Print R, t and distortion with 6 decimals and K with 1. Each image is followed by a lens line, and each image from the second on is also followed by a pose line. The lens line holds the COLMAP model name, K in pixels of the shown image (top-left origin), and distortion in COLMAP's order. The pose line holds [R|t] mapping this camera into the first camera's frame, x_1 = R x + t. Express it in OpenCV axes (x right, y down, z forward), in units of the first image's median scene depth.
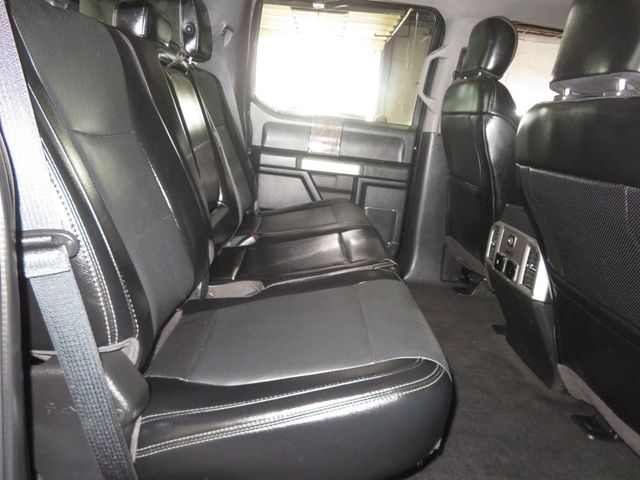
lens RADIAL K [[462.5, 0, 323.1], [0, 462.5, 238.2], [0, 0, 1]] dist [0.002116, 0.000321]
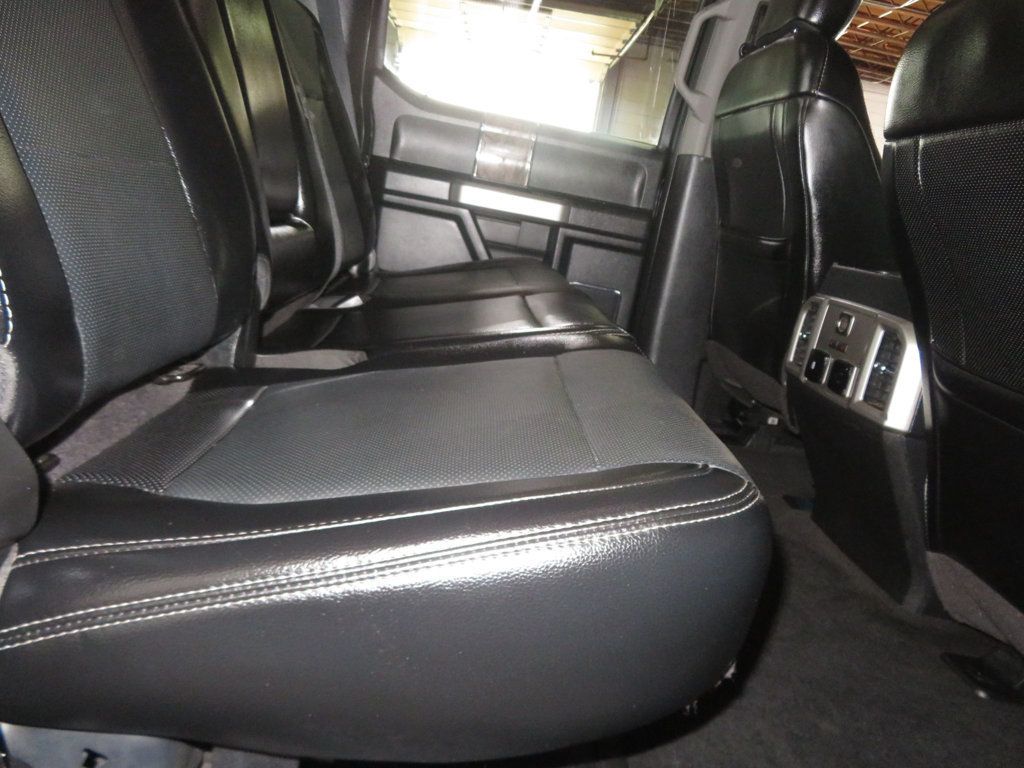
lens RADIAL K [[740.0, 0, 517.0], [0, 740.0, 381.1], [0, 0, 1]] dist [0.002116, 0.000321]
pose [[0.996966, 0.066067, 0.041150, 0.000532], [-0.065851, 0.997808, -0.006576, 0.068929], [-0.041494, 0.003846, 0.999131, 0.110451]]
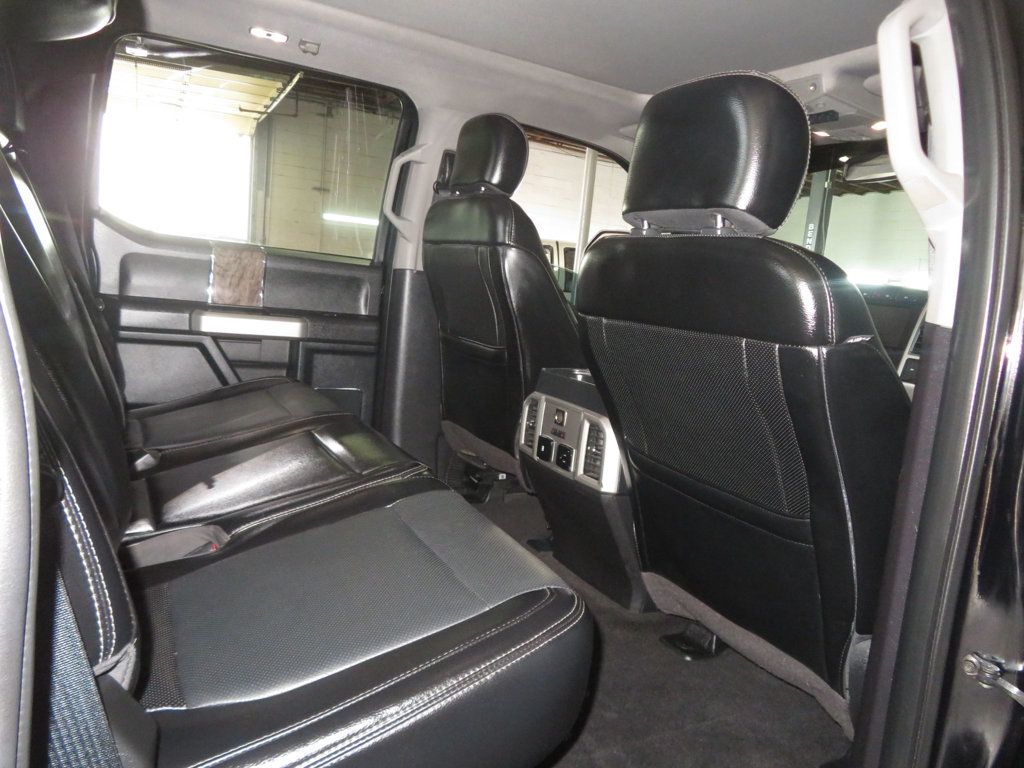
lens RADIAL K [[735.5, 0, 515.2], [0, 735.5, 383.1], [0, 0, 1]] dist [-0.001312, 0.001848]
pose [[0.894087, -0.073055, 0.441895, -0.111889], [0.101796, 0.993933, -0.041647, -0.004584], [-0.436172, 0.082219, 0.896099, -0.010039]]
